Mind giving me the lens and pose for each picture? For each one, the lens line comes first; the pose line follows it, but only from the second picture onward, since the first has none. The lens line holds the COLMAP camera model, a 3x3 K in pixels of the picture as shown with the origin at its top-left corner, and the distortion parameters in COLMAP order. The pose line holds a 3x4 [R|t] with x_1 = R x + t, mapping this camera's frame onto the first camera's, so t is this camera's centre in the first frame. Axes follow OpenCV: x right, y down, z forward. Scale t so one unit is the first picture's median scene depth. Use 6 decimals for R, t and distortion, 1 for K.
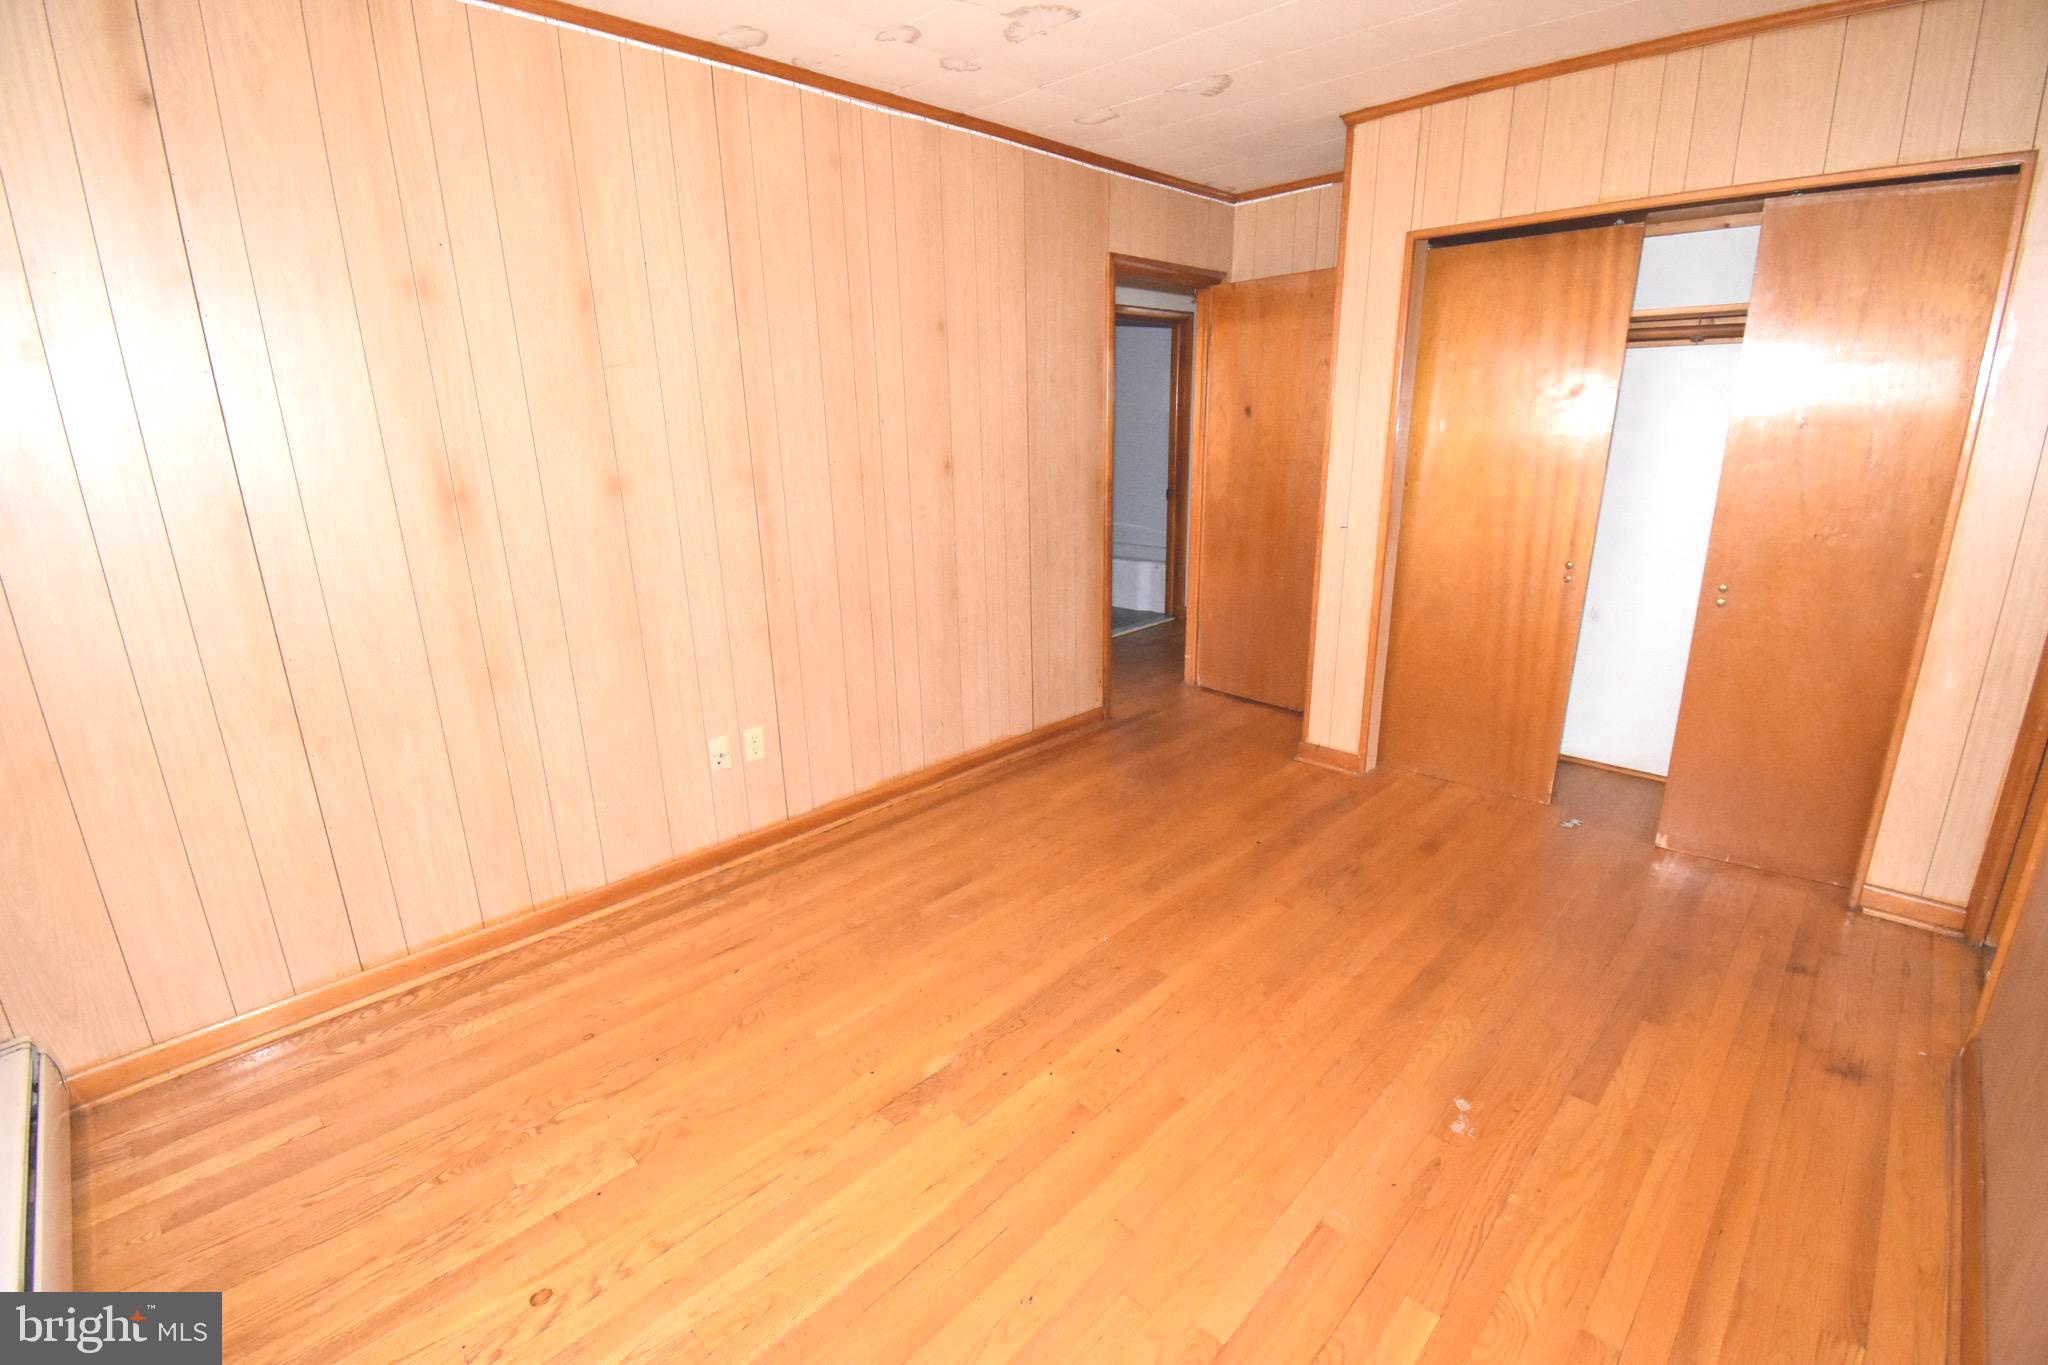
lens RADIAL K [[921.8, 0, 1021.4], [0, 921.8, 677.8], [0, 0, 1]] dist [-0.005191, -0.004044]
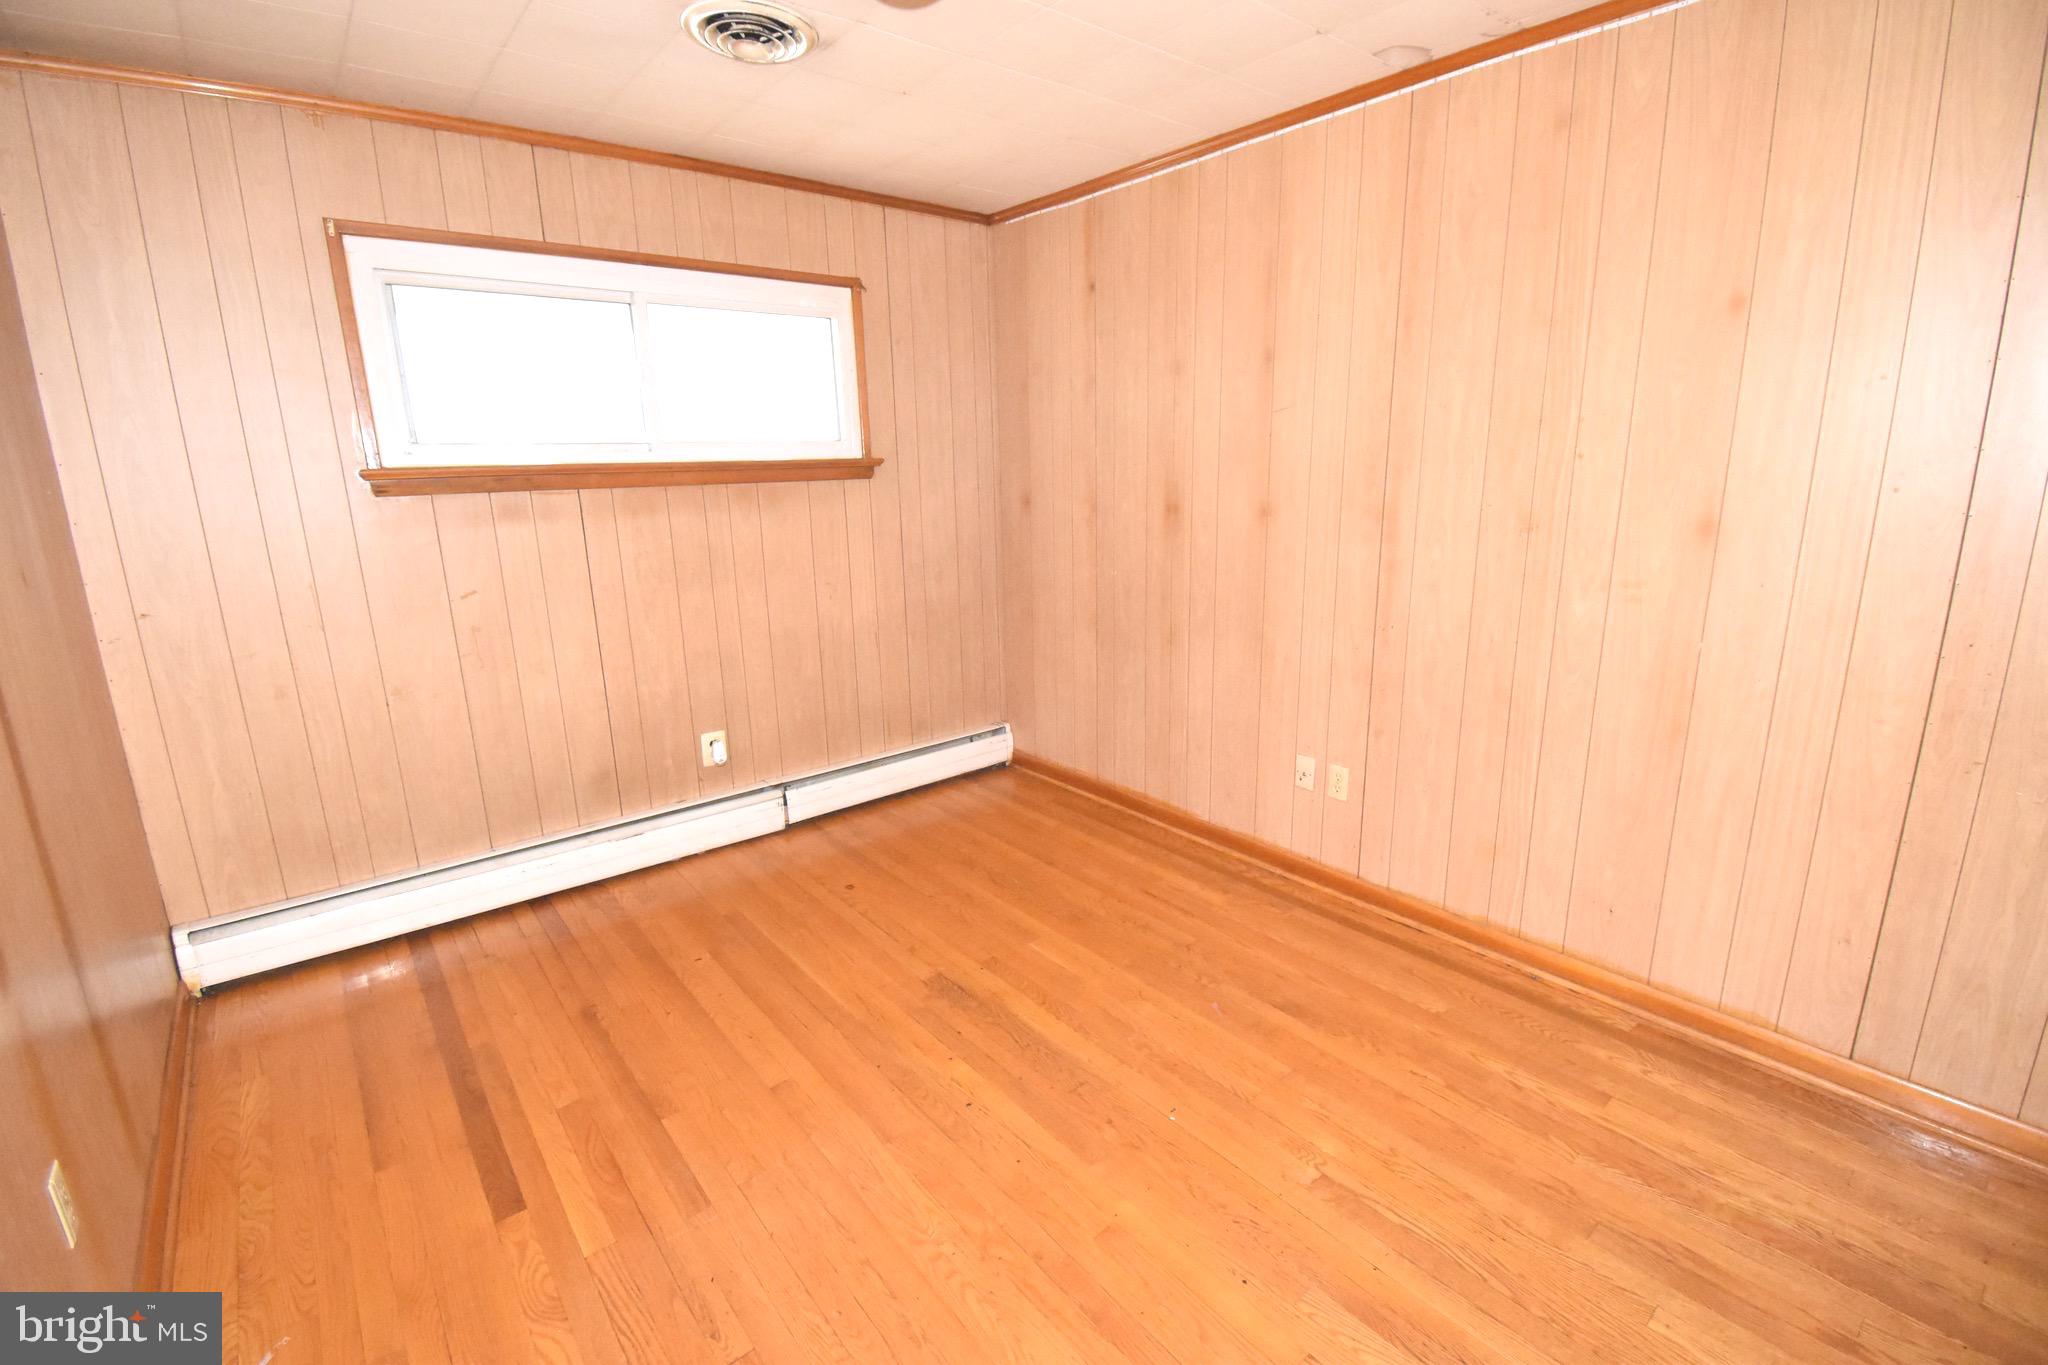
lens RADIAL K [[921.8, 0, 1028.9], [0, 921.8, 667.0], [0, 0, 1]] dist [-0.005191, -0.004044]
pose [[-0.125334, 0.239017, -0.962893, 0.686849], [-0.243898, 0.933338, 0.263428, -0.227119], [0.961668, 0.267864, -0.058683, 0.729582]]
